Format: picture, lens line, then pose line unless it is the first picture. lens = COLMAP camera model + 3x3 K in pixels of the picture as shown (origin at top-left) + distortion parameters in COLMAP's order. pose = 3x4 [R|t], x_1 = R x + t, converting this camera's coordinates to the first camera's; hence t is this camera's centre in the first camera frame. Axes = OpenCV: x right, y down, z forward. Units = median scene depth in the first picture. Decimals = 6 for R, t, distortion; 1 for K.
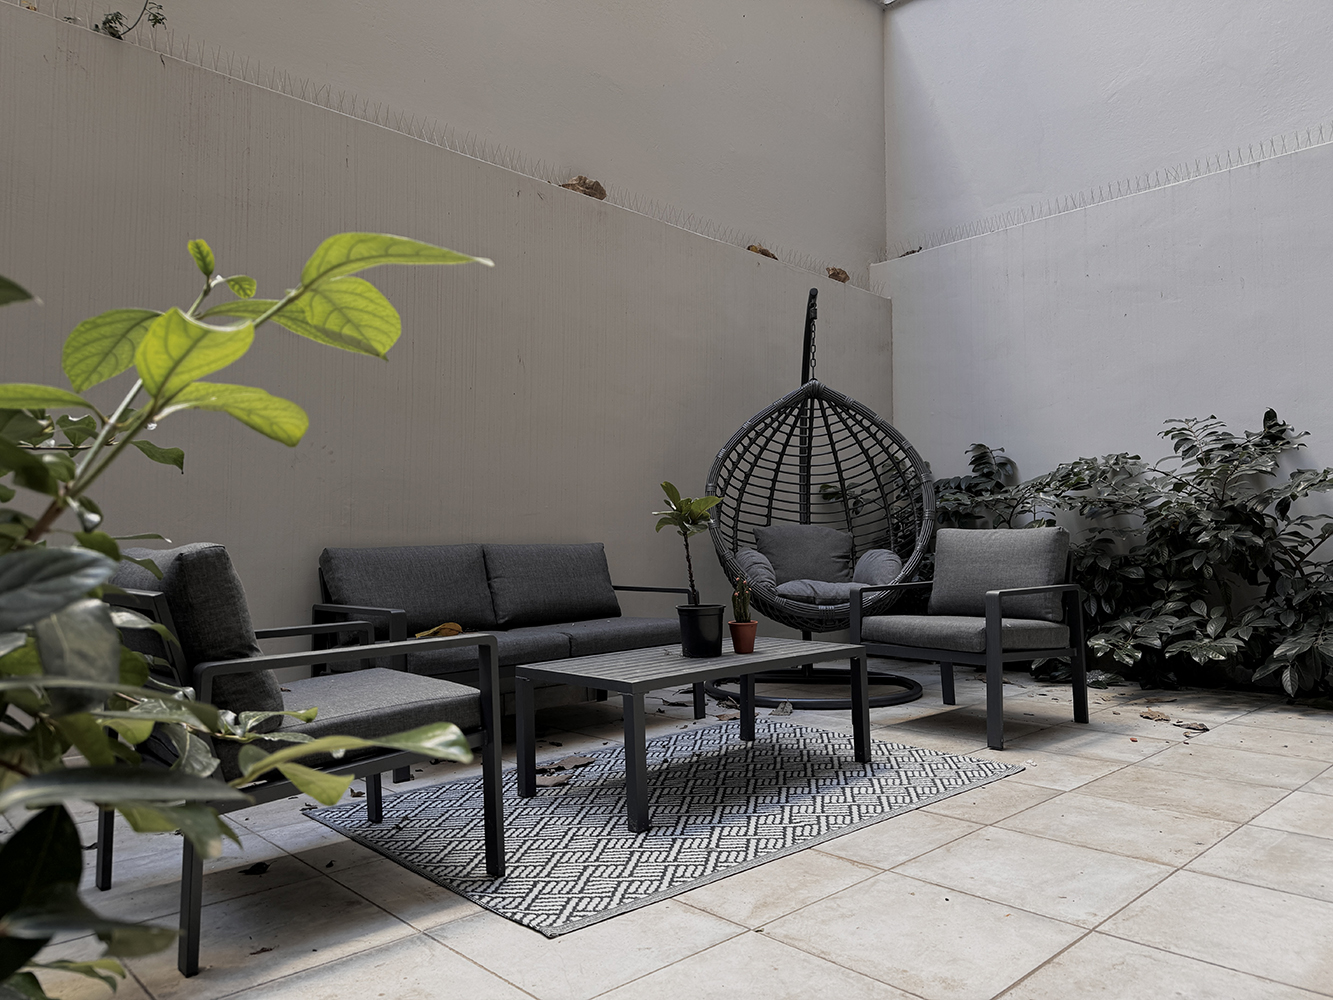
lens RADIAL K [[917.4, 0, 665.0], [0, 917.4, 535.0], [0, 0, 1]] dist [-0.001048, -0.004134]
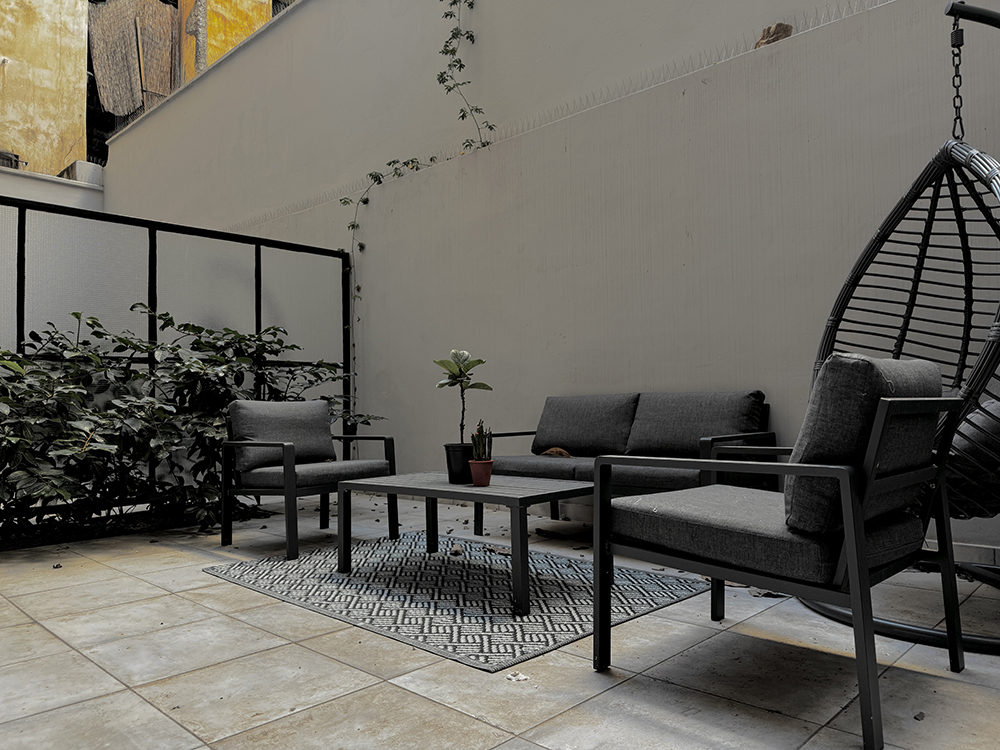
lens RADIAL K [[712.9, 0, 500.0], [0, 712.9, 375.0], [0, 0, 1]] dist [0.081227, -0.055957]
pose [[0.052456, -0.030062, -0.998171, 1.271971], [0.031898, 0.999087, -0.028413, 0.012479], [0.998114, -0.030349, 0.053367, 1.202952]]
